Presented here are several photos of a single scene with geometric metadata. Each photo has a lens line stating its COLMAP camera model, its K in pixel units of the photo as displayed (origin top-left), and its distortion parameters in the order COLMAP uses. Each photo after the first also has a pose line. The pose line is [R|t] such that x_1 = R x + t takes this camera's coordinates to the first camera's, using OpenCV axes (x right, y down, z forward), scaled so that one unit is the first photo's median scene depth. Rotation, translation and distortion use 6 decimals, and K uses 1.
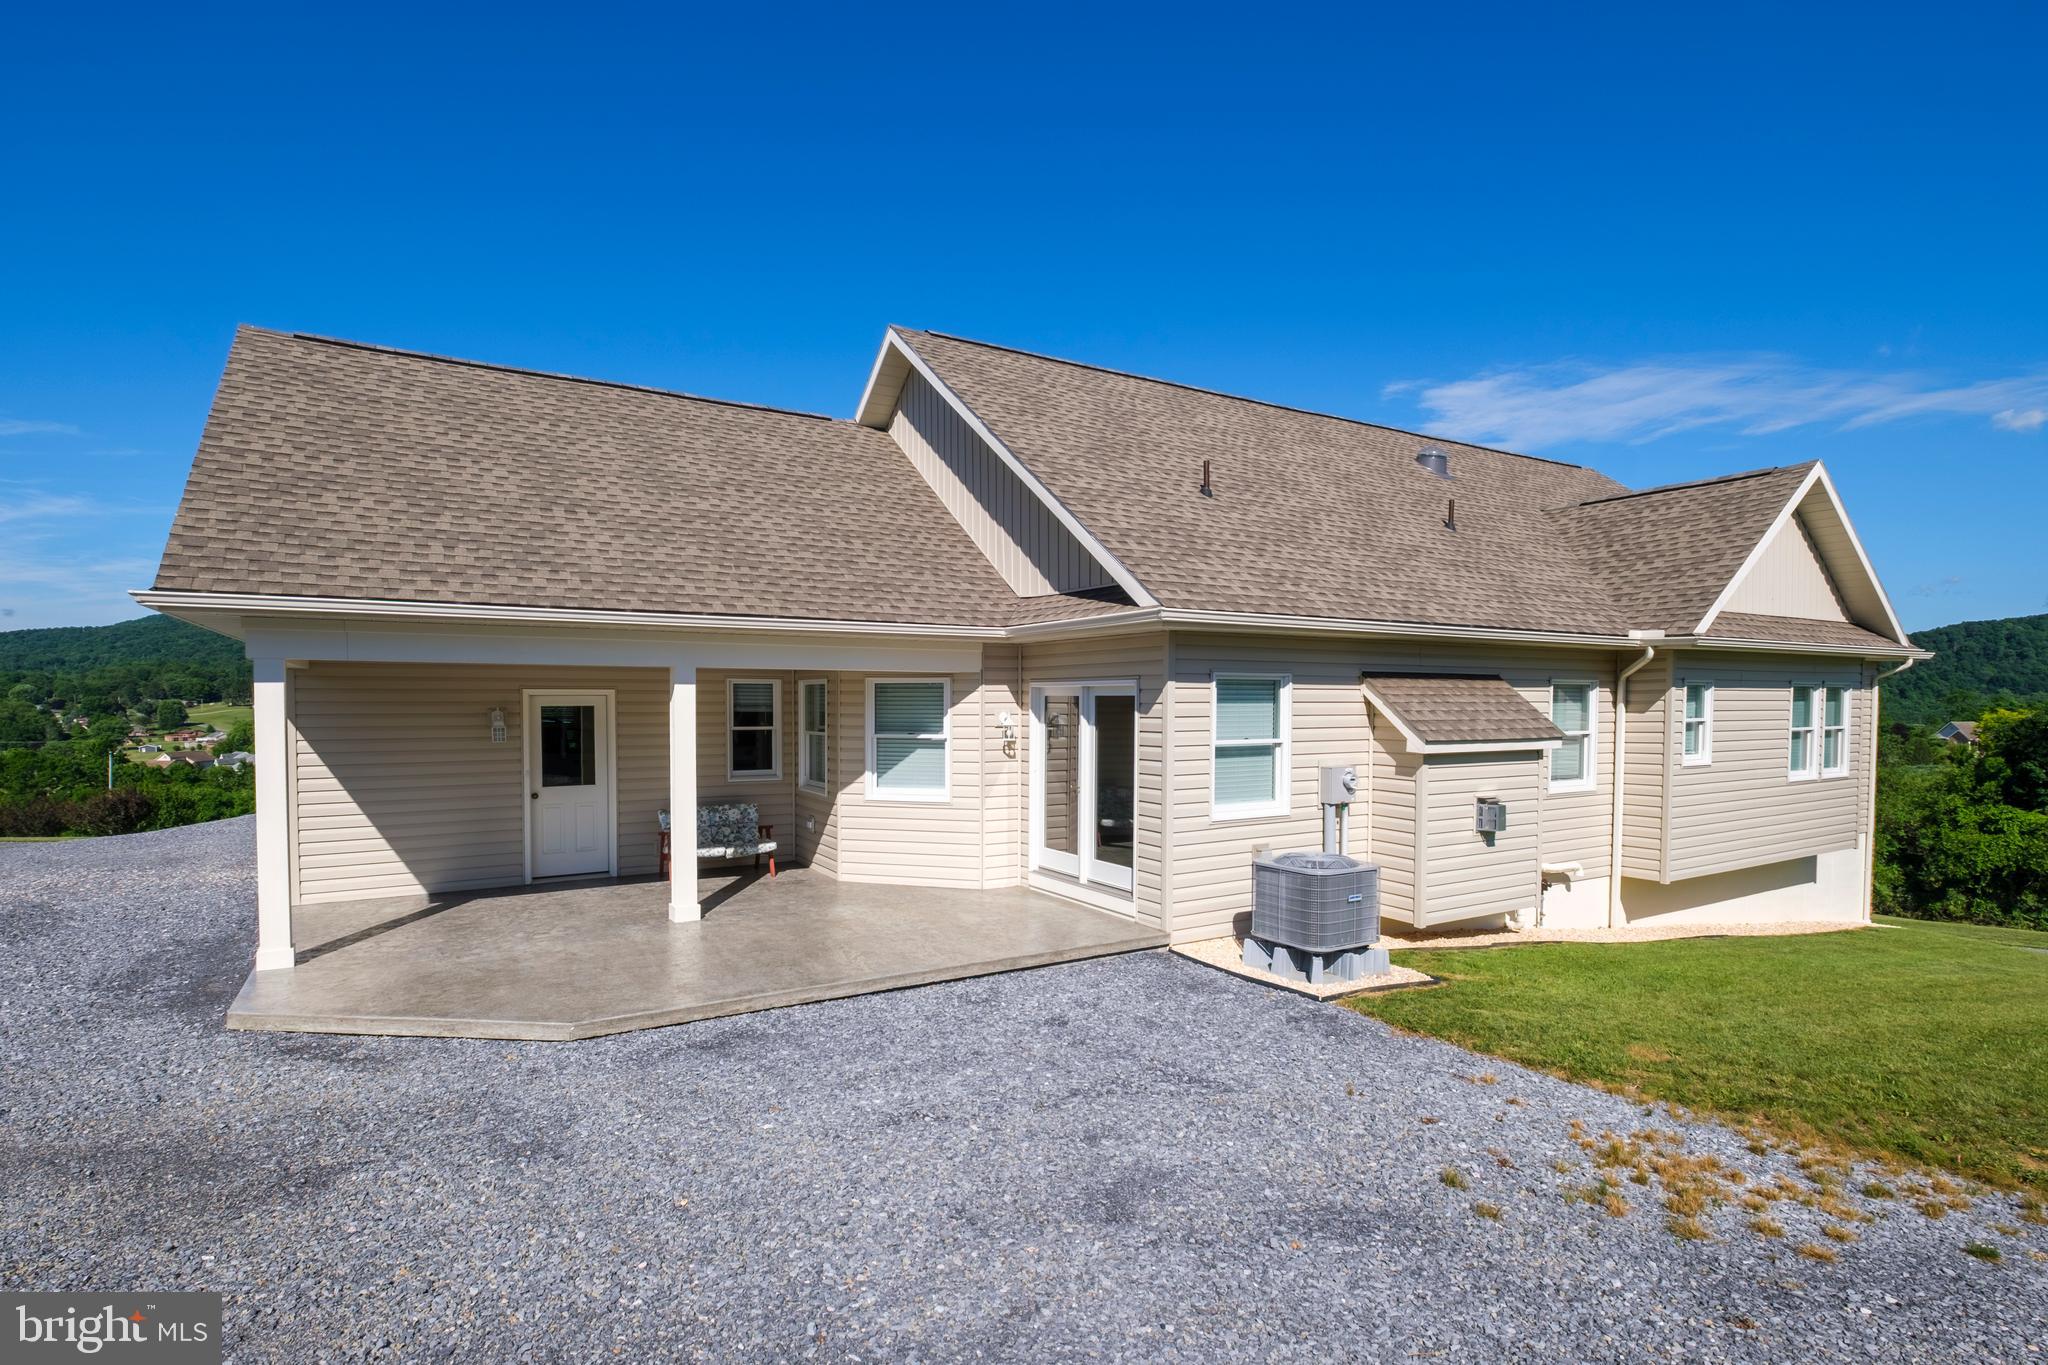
lens RADIAL K [[976.2, 0, 1018.4], [0, 976.2, 695.2], [0, 0, 1]] dist [0.007726, 0.000062]
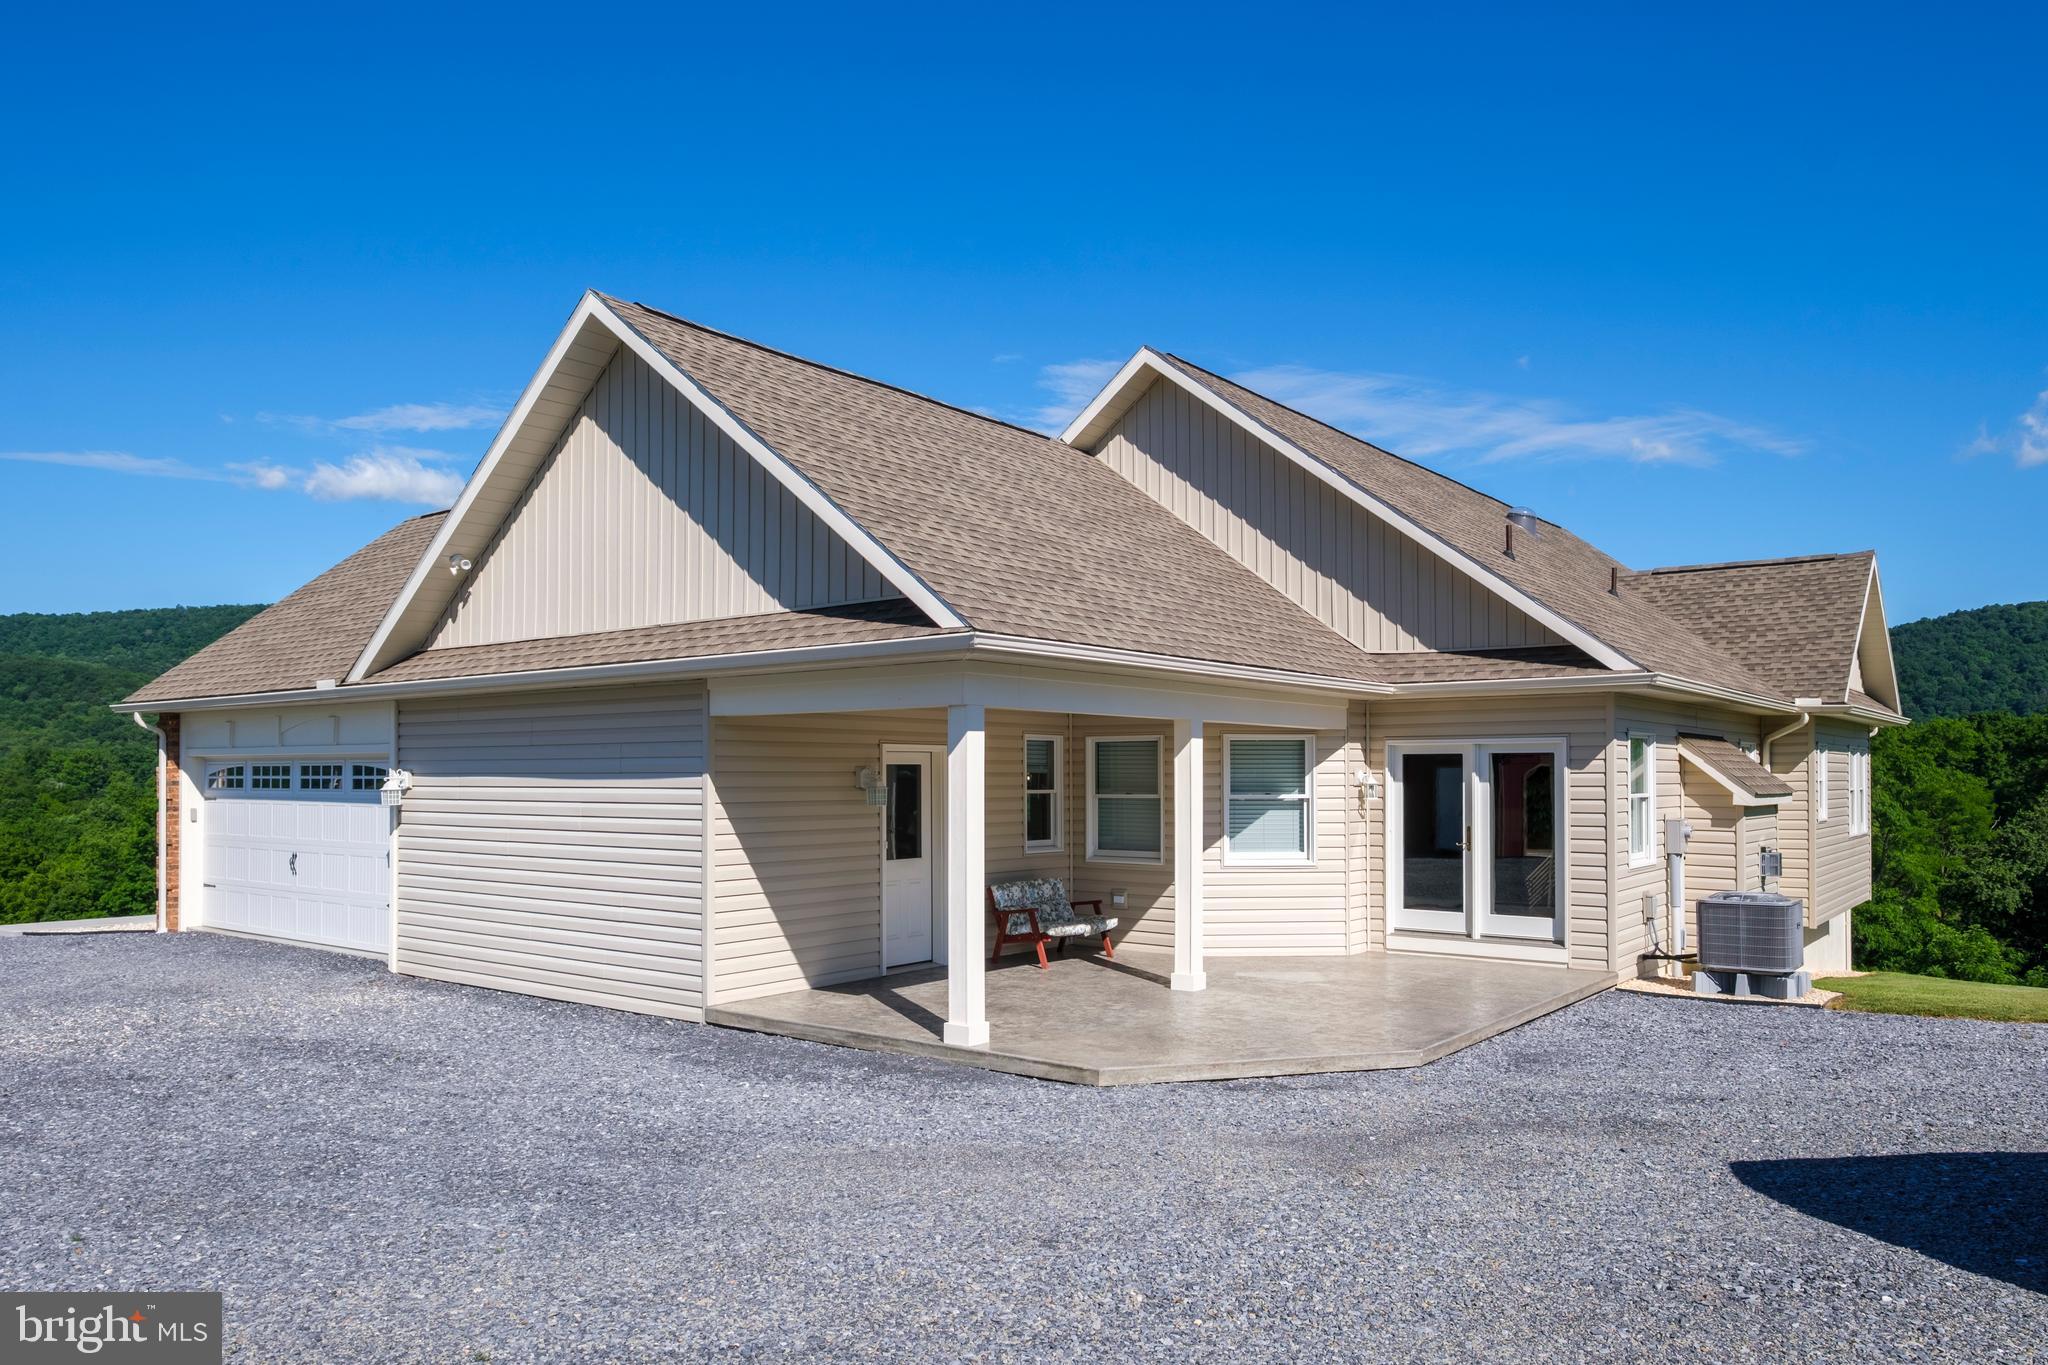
lens RADIAL K [[1371.0, 0, 1027.2], [0, 1371.0, 699.2], [0, 0, 1]] dist [-0.000334, 0.001002]
pose [[0.934866, 0.017841, 0.354553, -0.811398], [0.000000, 0.998736, -0.050255, 0.014817], [-0.355002, 0.046982, 0.933684, -0.156713]]
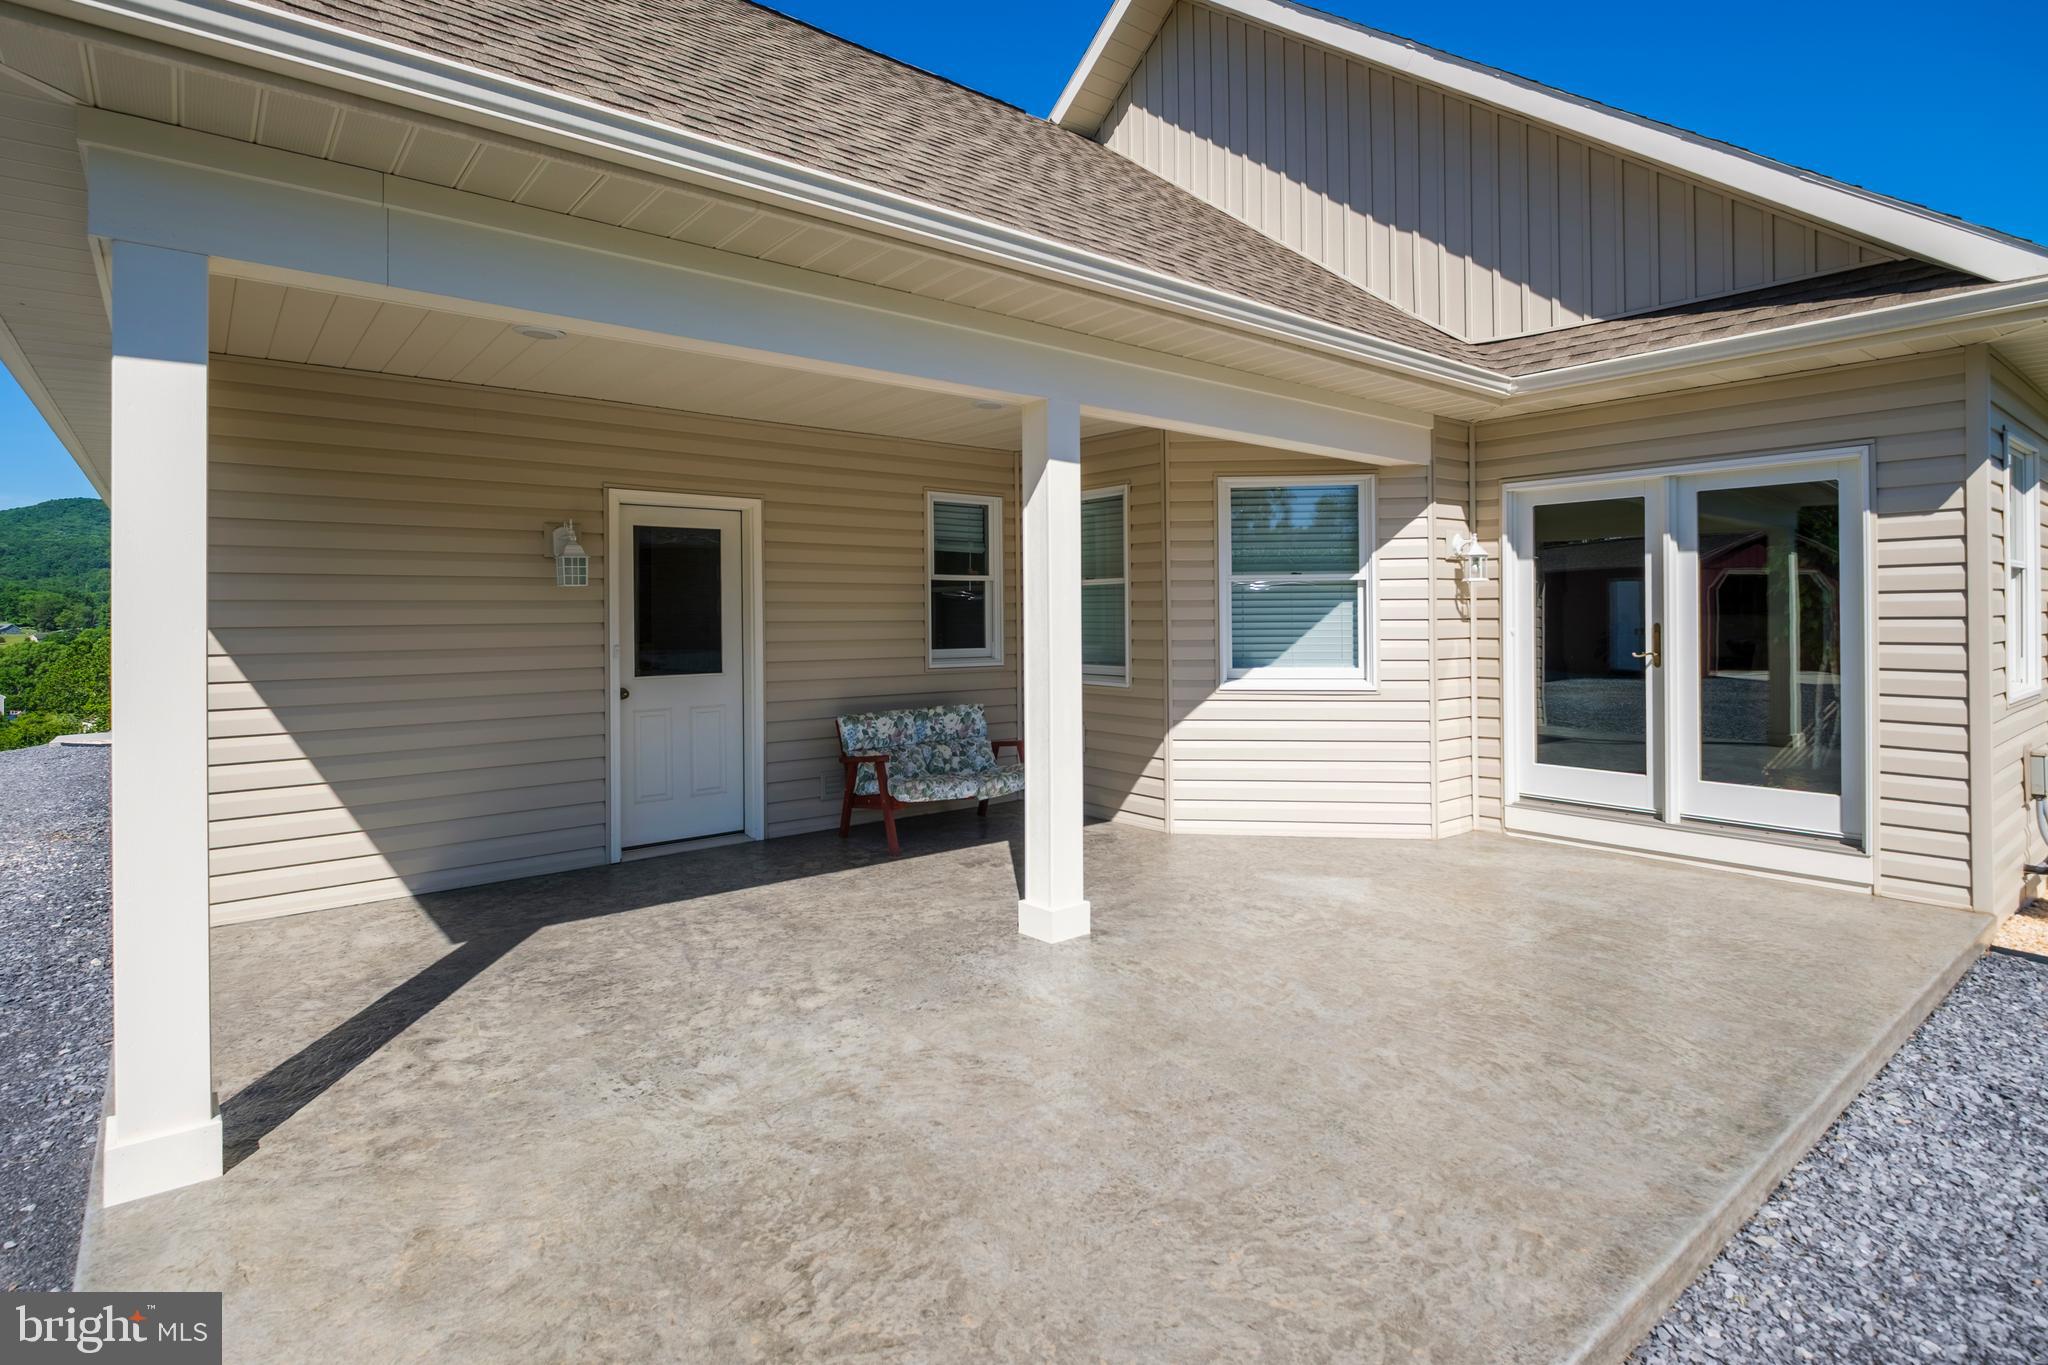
lens RADIAL K [[1025.8, 0, 1031.9], [0, 1025.8, 586.6], [0, 0, 1]] dist [0.003230, -0.000559]
pose [[0.990353, -0.005307, 0.138465, -0.357488], [0.008371, 0.999733, -0.021556, 0.059857], [-0.138313, 0.022507, 0.990133, 0.424642]]
